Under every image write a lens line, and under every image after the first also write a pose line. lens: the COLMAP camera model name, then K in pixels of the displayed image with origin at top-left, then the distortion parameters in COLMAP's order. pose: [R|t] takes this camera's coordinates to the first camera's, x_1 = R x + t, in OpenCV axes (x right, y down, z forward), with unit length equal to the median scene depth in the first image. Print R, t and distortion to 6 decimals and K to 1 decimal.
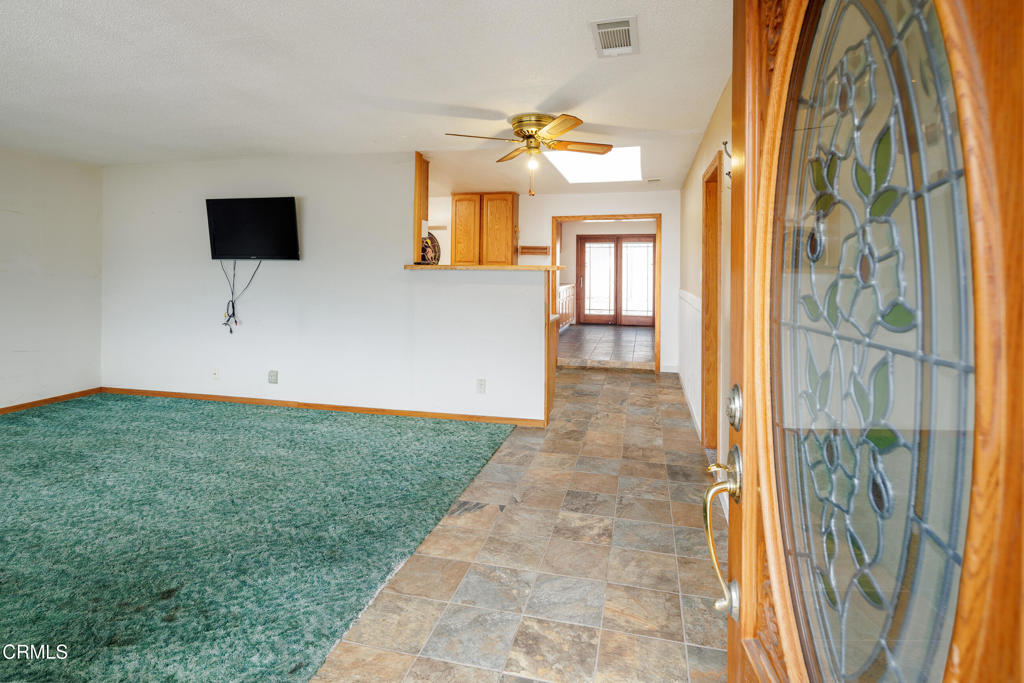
lens RADIAL K [[511.9, 0, 514.4], [0, 511.9, 324.8], [0, 0, 1]] dist [0.002696, 0.000176]
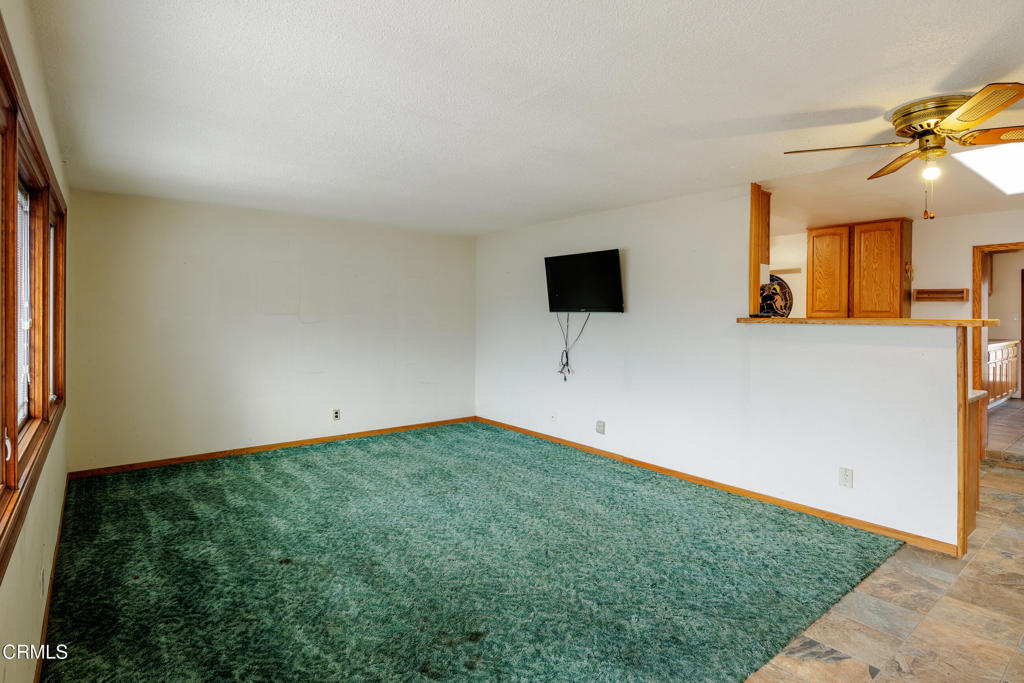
lens RADIAL K [[520.5, 0, 510.3], [0, 520.5, 322.0], [0, 0, 1]] dist [0.001914, -0.001603]
pose [[0.792239, 0.006701, -0.610174, 0.011732], [-0.065654, 0.995071, -0.074316, -0.022742], [0.606669, 0.098936, 0.788774, 0.102929]]
